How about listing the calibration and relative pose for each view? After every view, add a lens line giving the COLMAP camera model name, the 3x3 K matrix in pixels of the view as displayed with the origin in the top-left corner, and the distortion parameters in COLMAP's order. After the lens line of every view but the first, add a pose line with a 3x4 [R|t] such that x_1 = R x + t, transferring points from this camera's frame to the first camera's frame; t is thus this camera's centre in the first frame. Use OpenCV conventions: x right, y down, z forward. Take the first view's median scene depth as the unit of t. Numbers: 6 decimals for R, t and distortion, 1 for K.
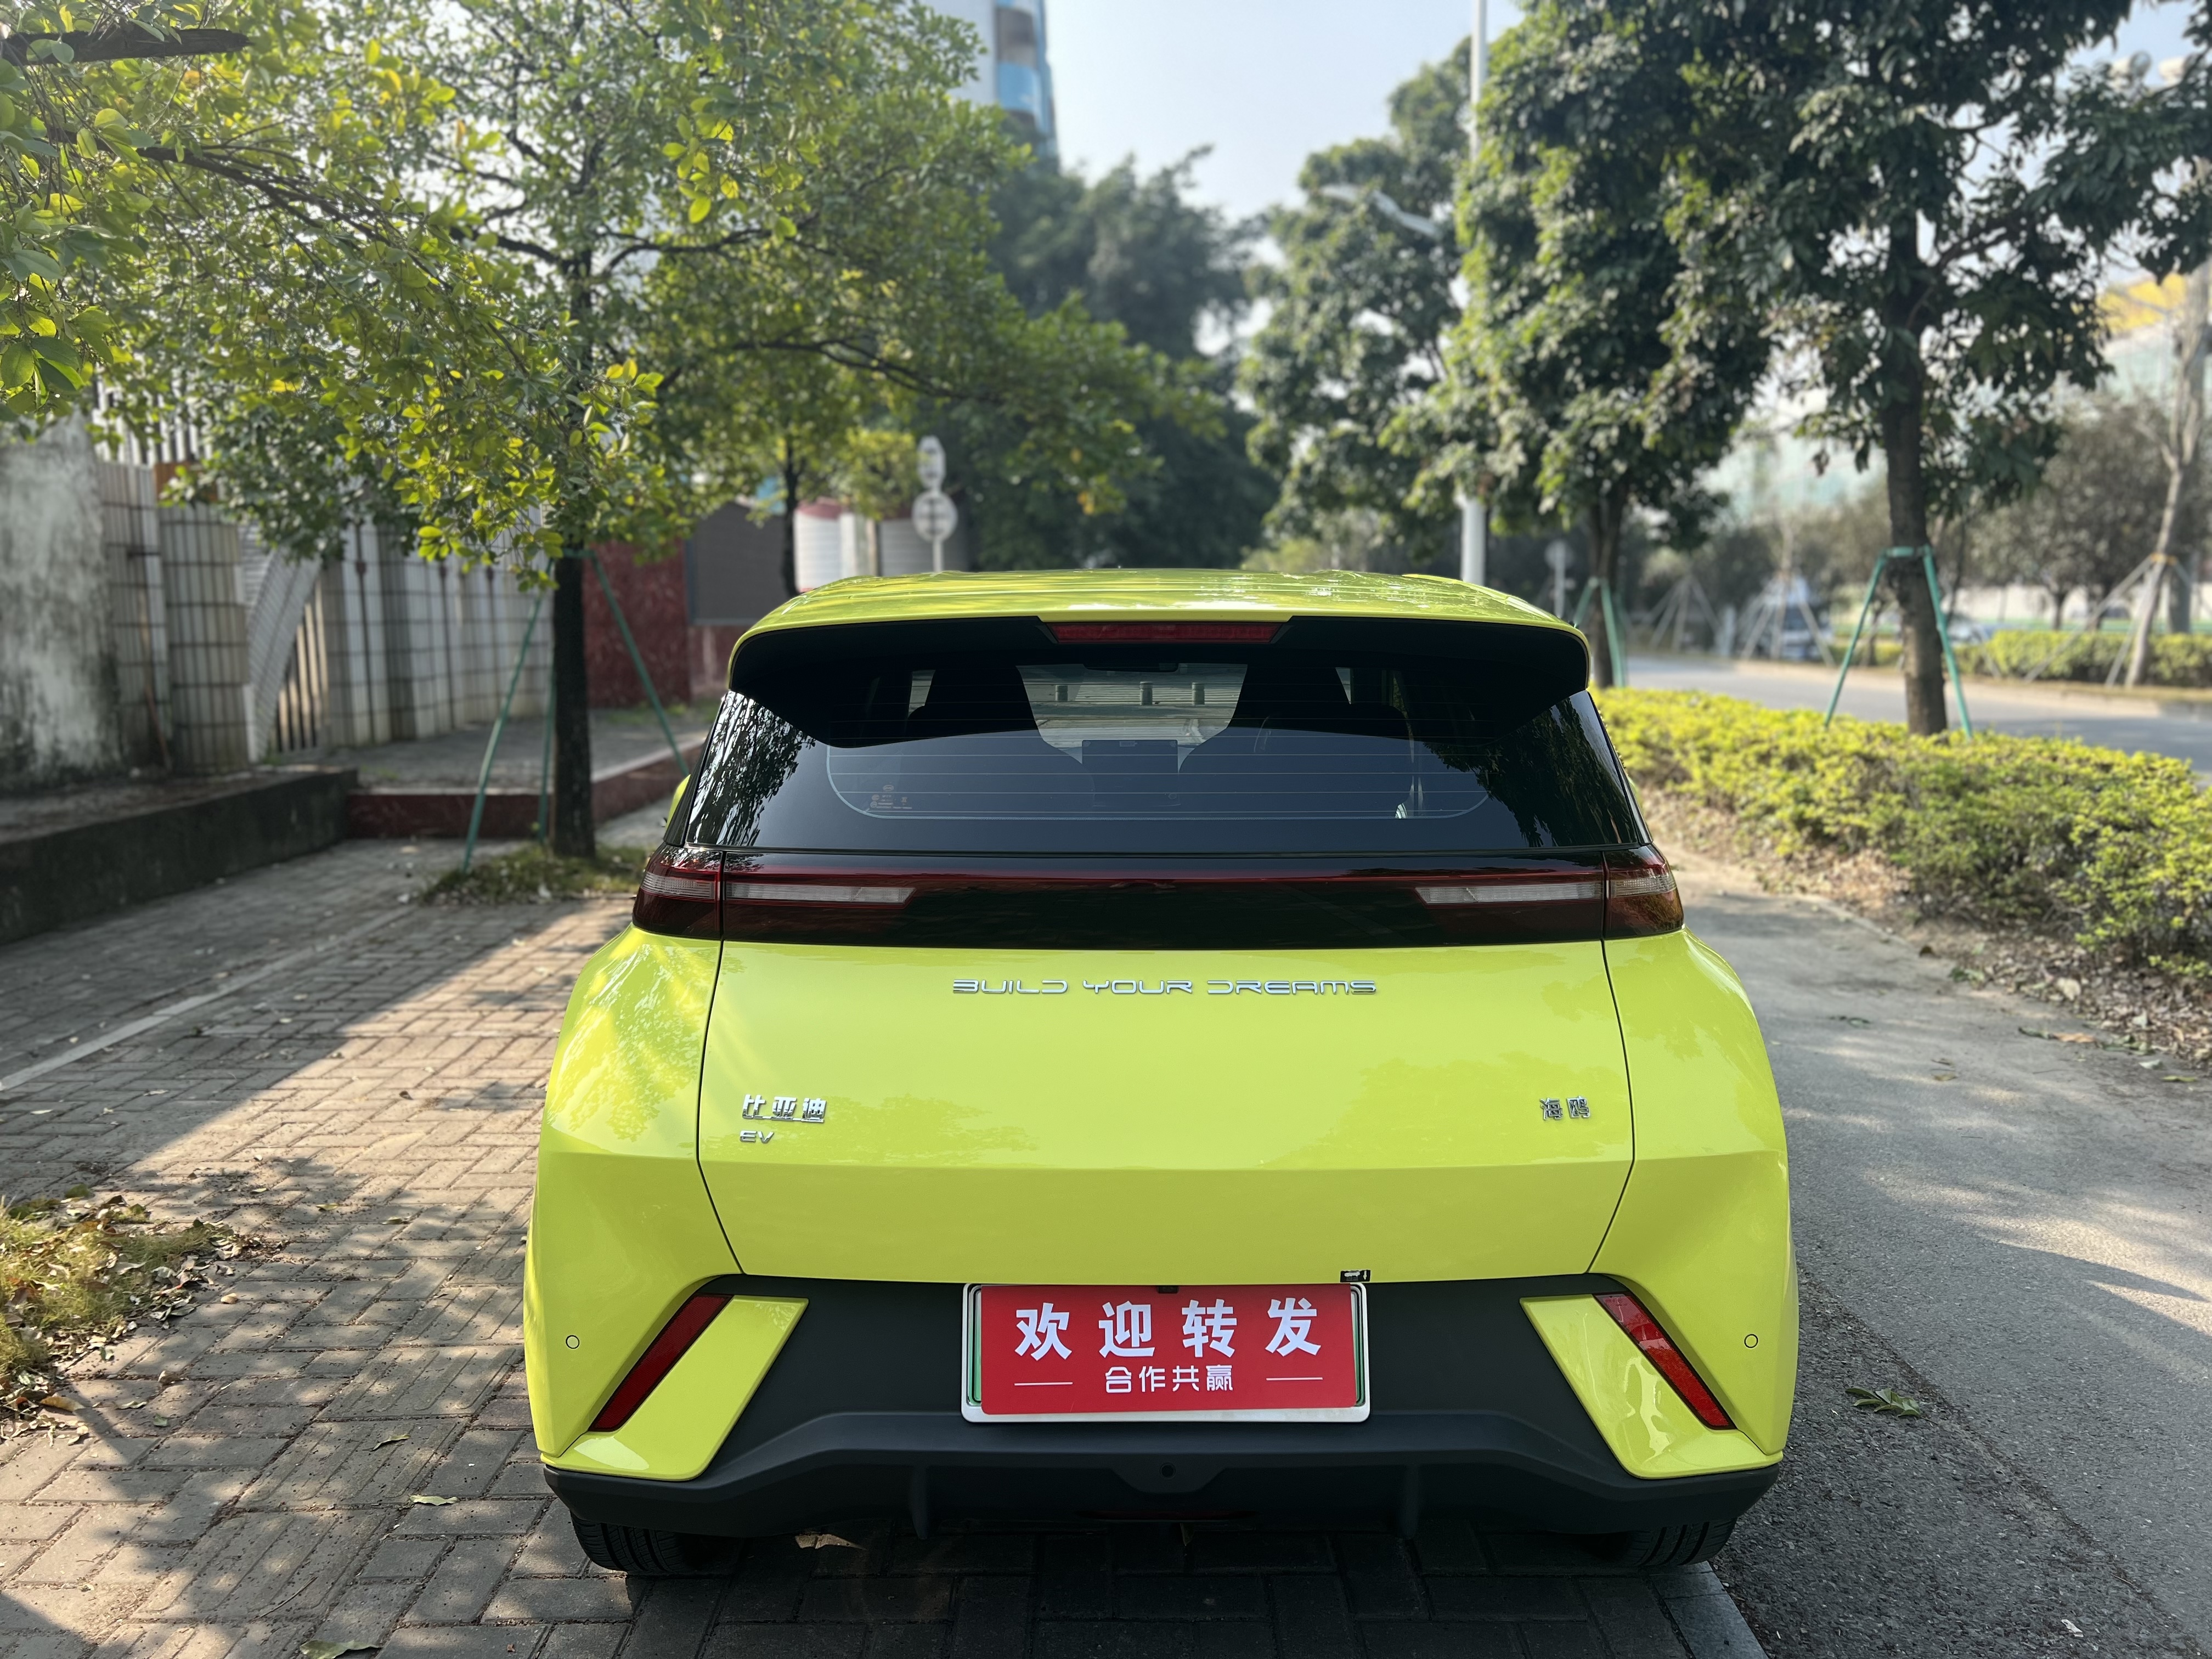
lens RADIAL K [[1660.2, 0, 1100.4], [0, 1660.2, 835.0], [0, 0, 1]] dist [0.041783, -0.040668]
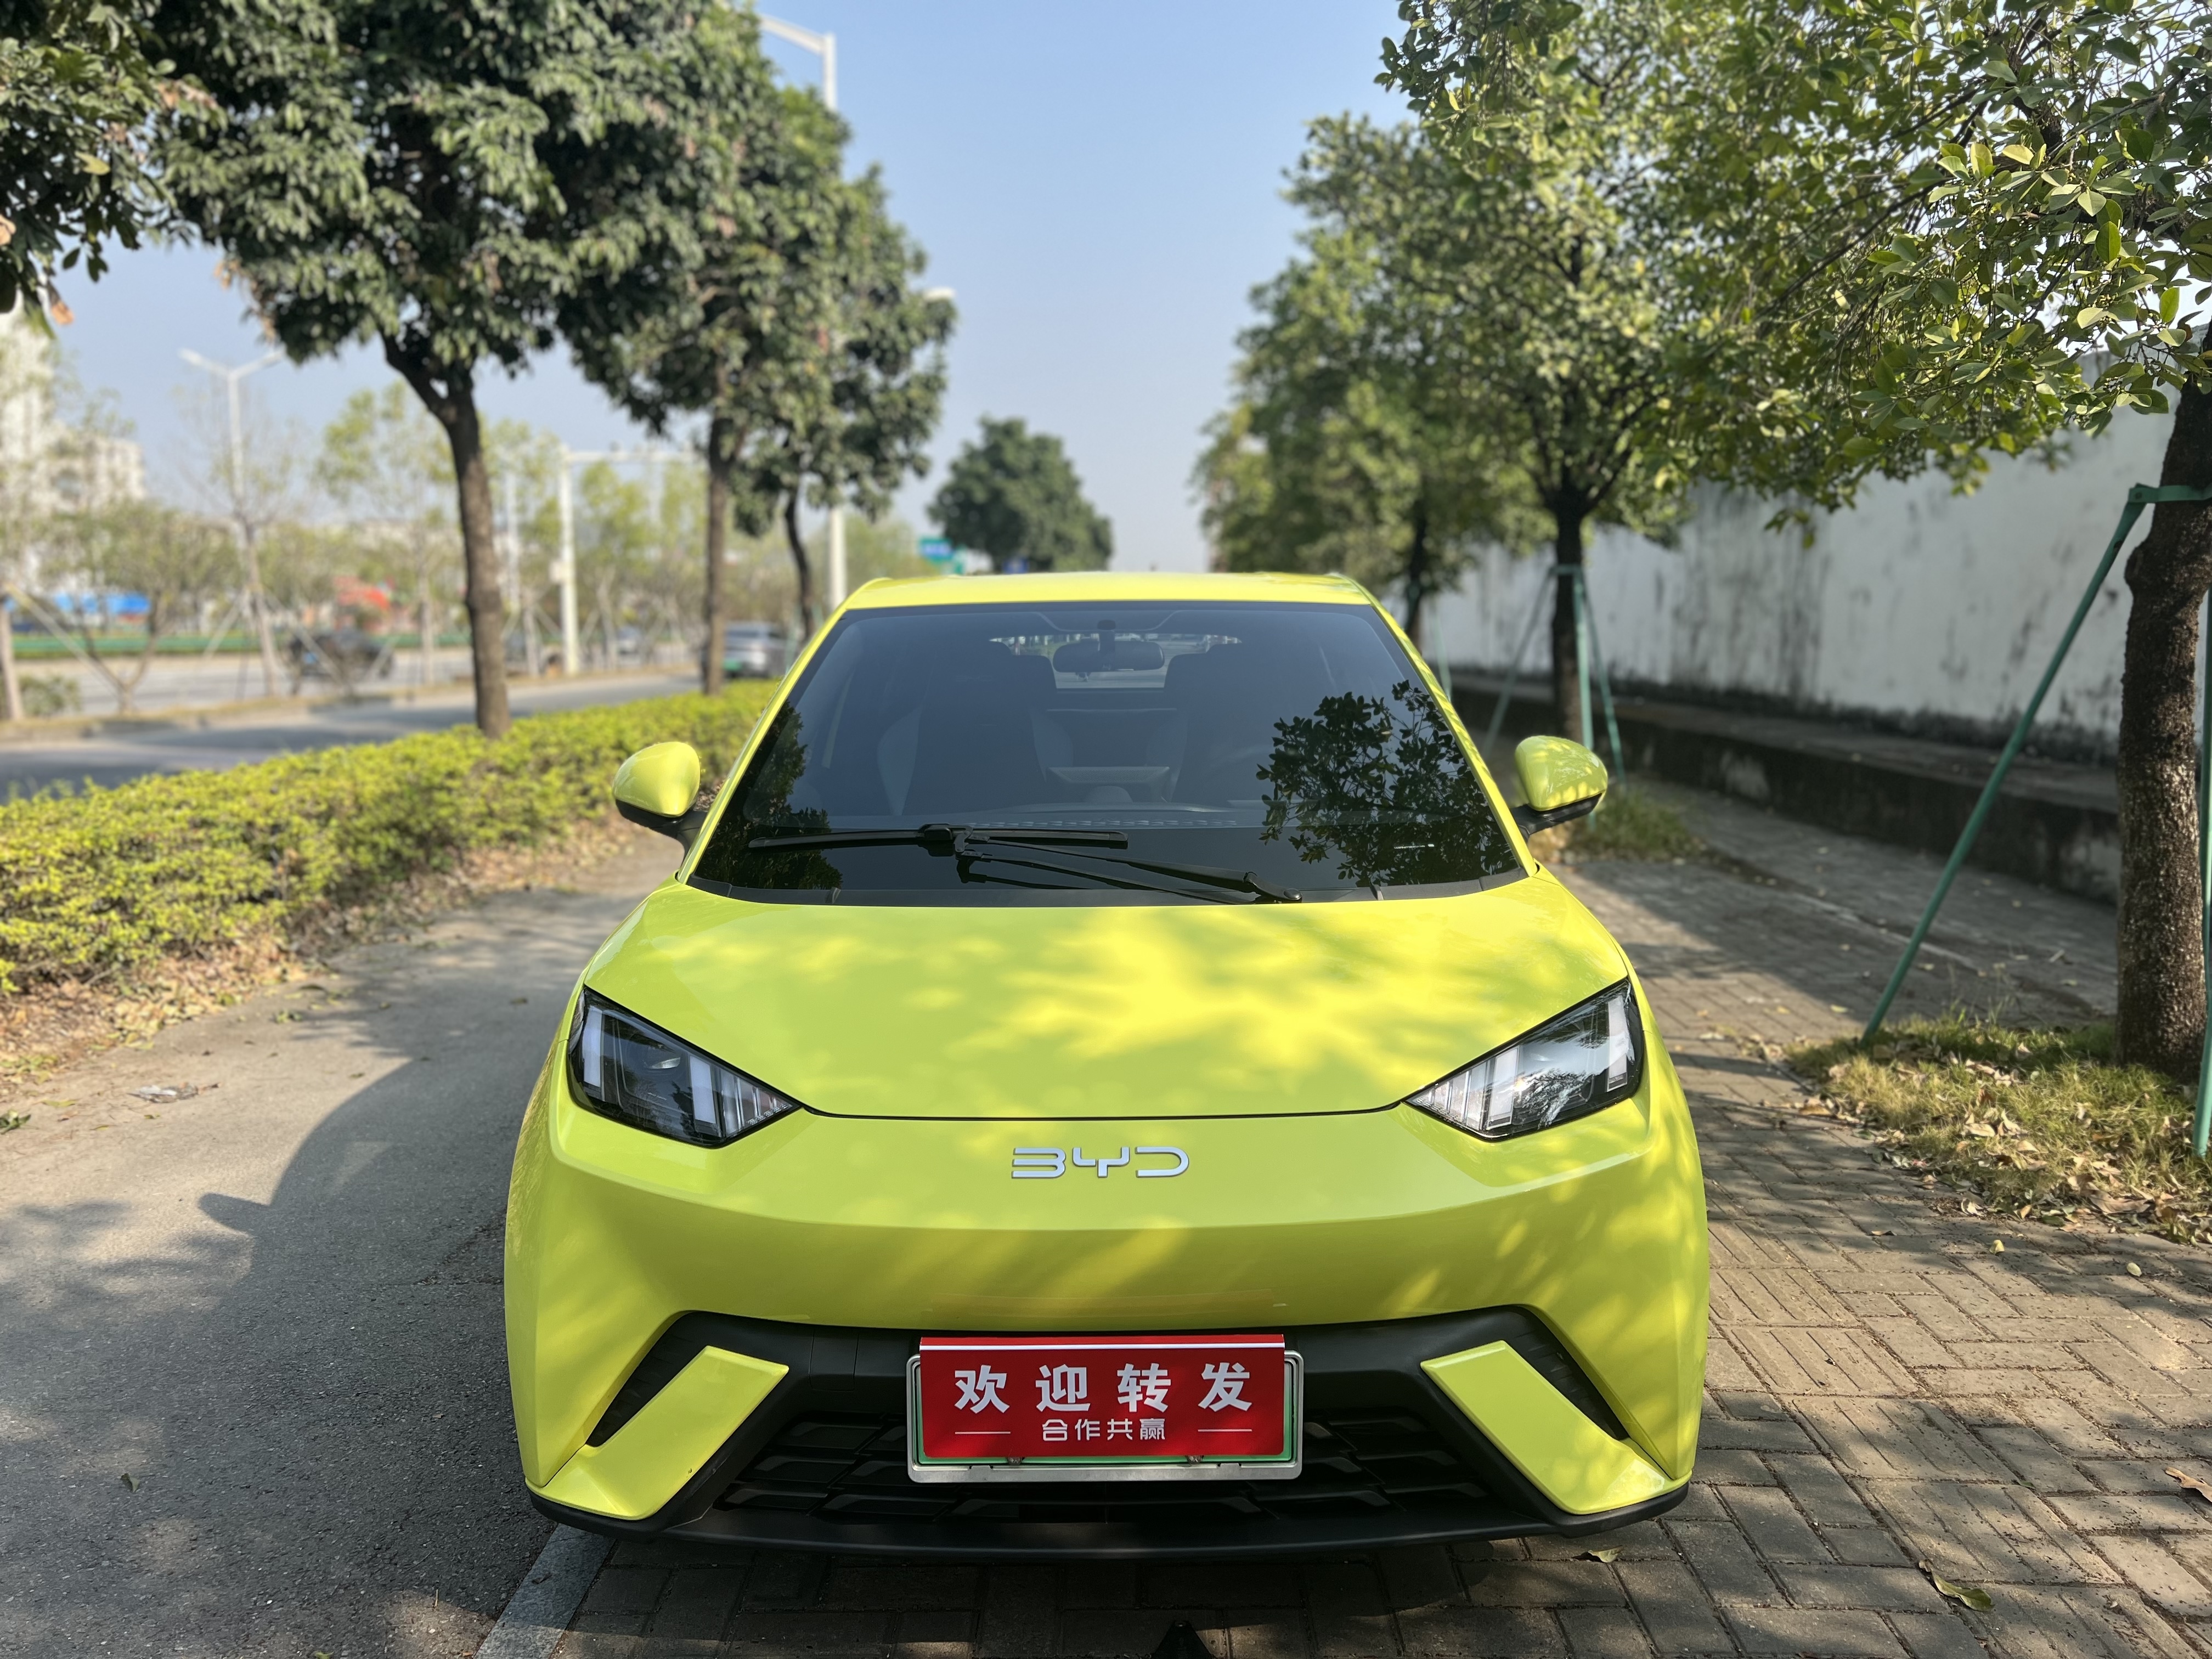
lens RADIAL K [[1660.2, 0, 1097.4], [0, 1660.2, 829.1], [0, 0, 1]] dist [0.041783, -0.040668]
pose [[-0.999901, 0.008040, 0.011567, 0.005380], [0.010732, 0.966662, 0.255832, -0.149297], [-0.009125, 0.255931, -0.966652, 1.153683]]
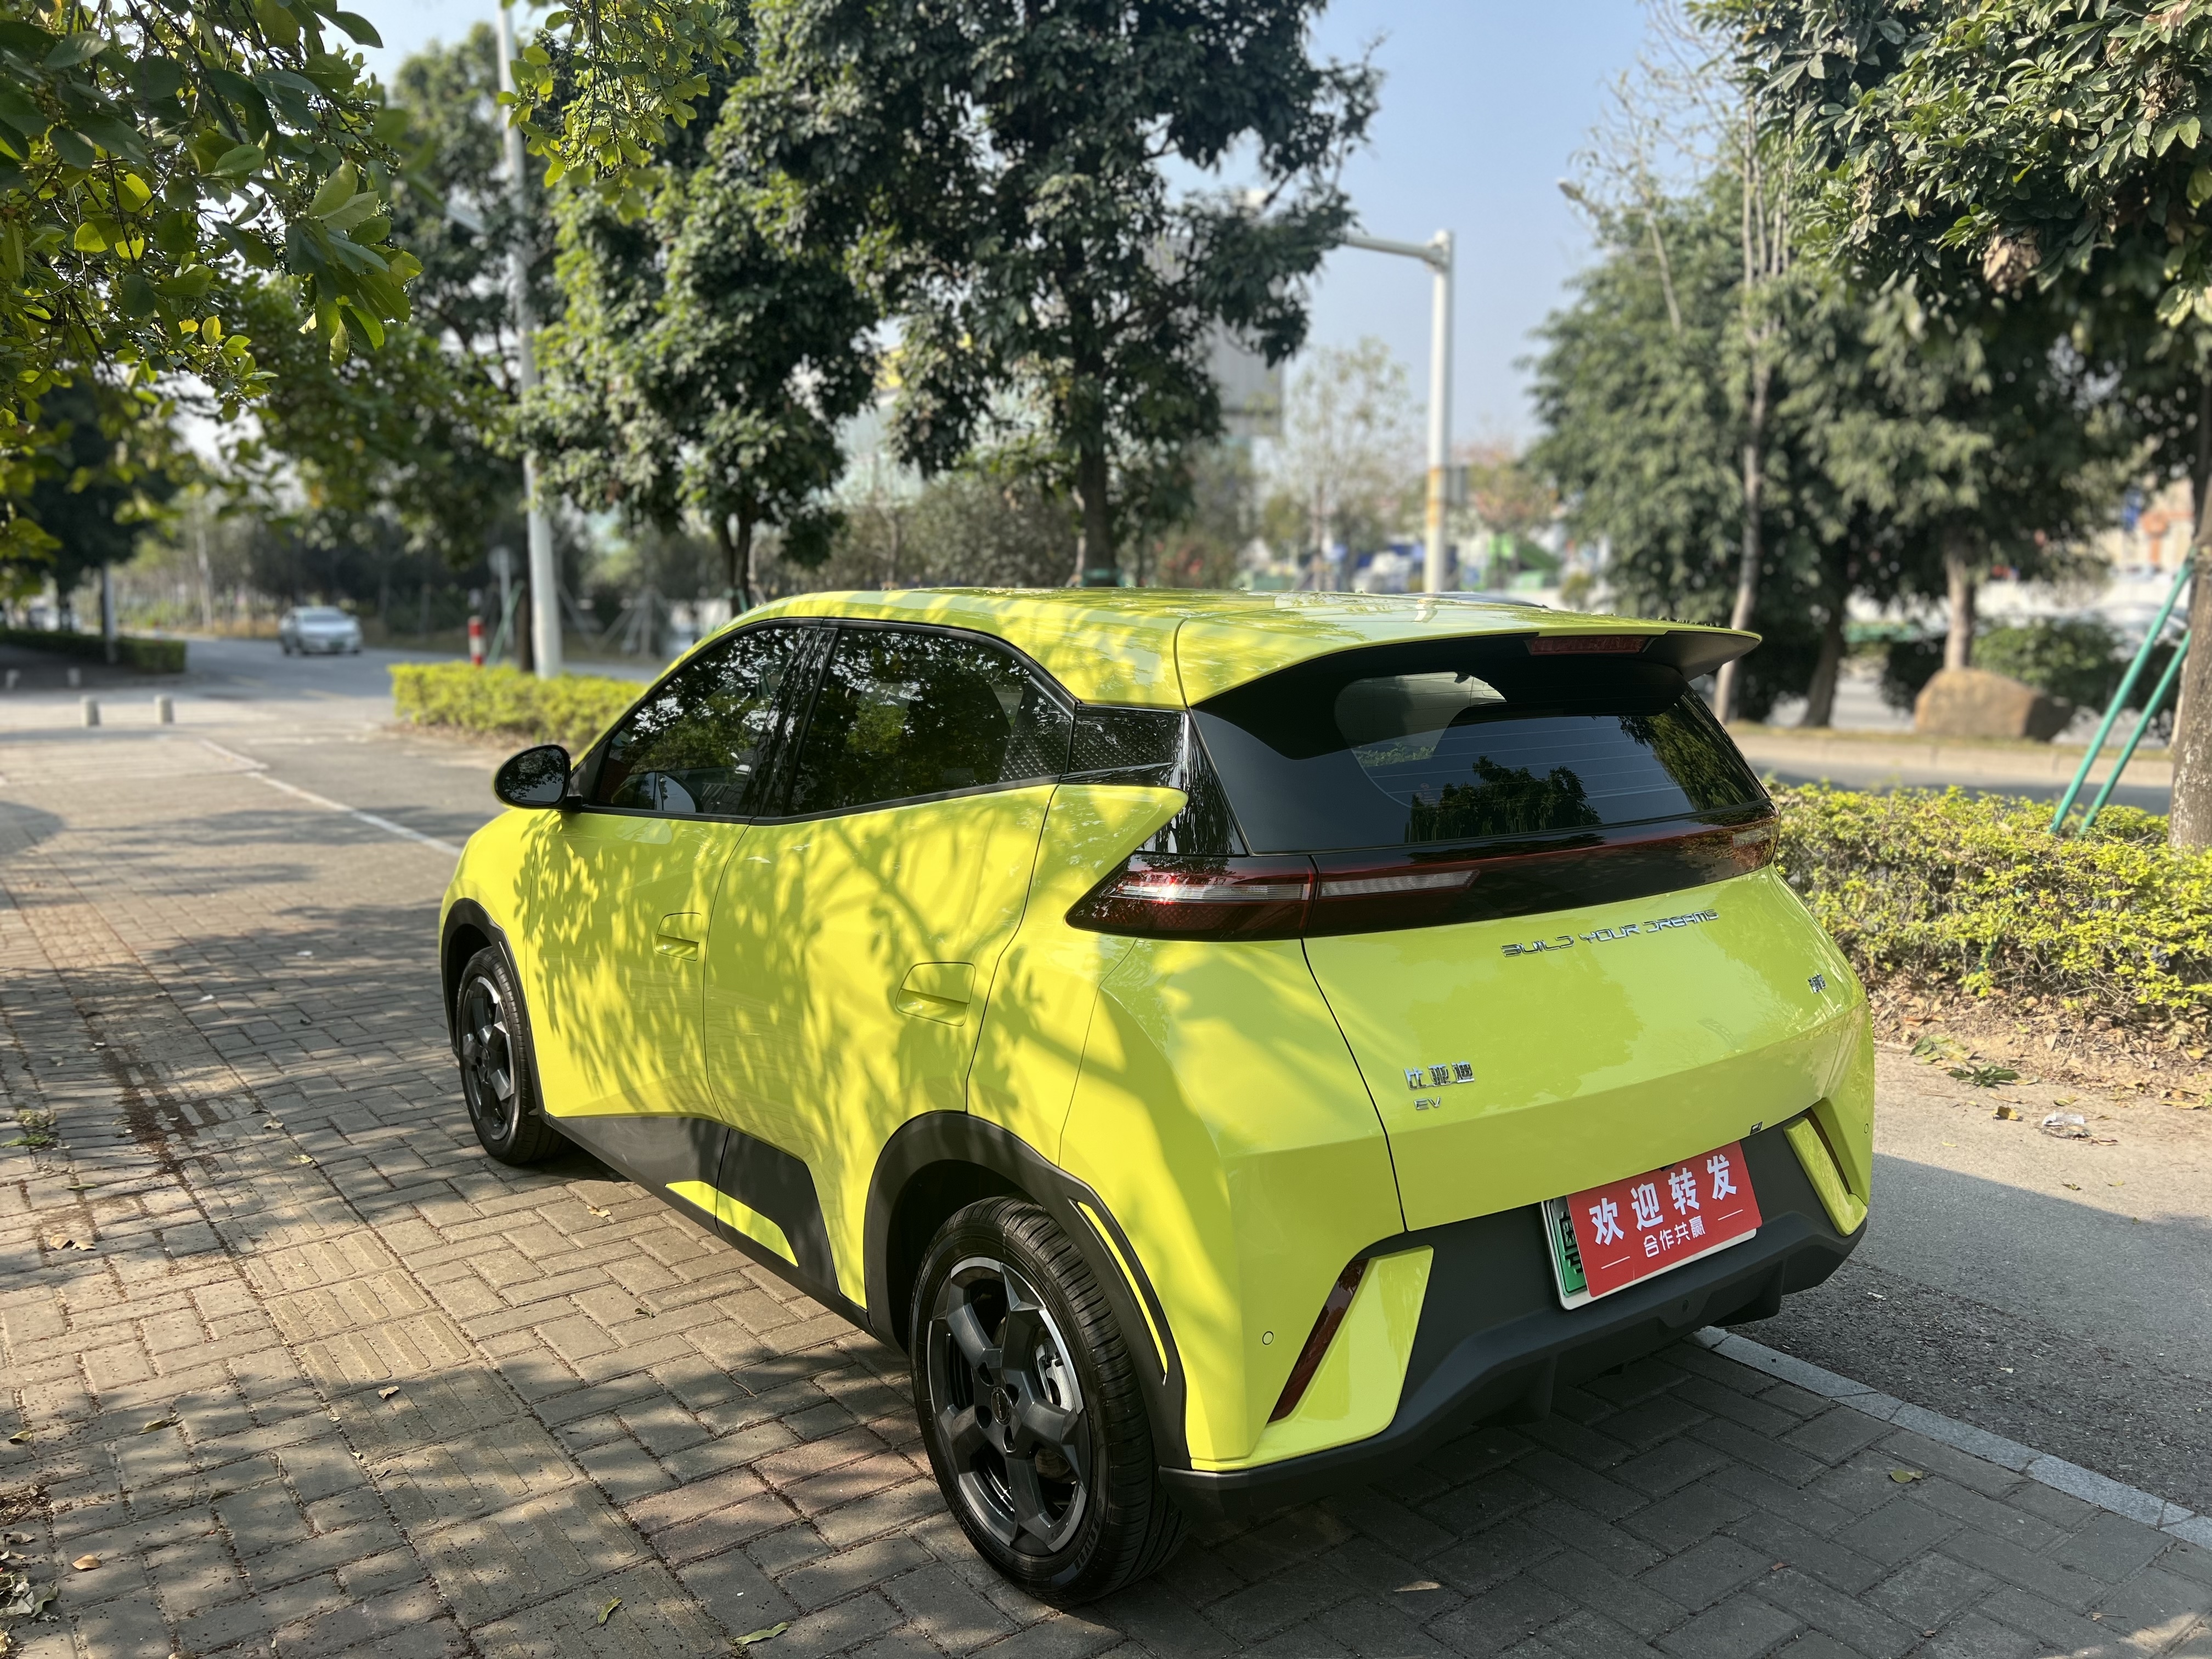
lens RADIAL K [[1660.2, 0, 1112.4], [0, 1660.2, 840.0], [0, 0, 1]] dist [0.041783, -0.040668]
pose [[0.797107, -0.081067, 0.598372, -0.314601], [0.082159, 0.996292, 0.025531, -0.012050], [-0.598223, 0.028811, 0.800811, 0.071753]]
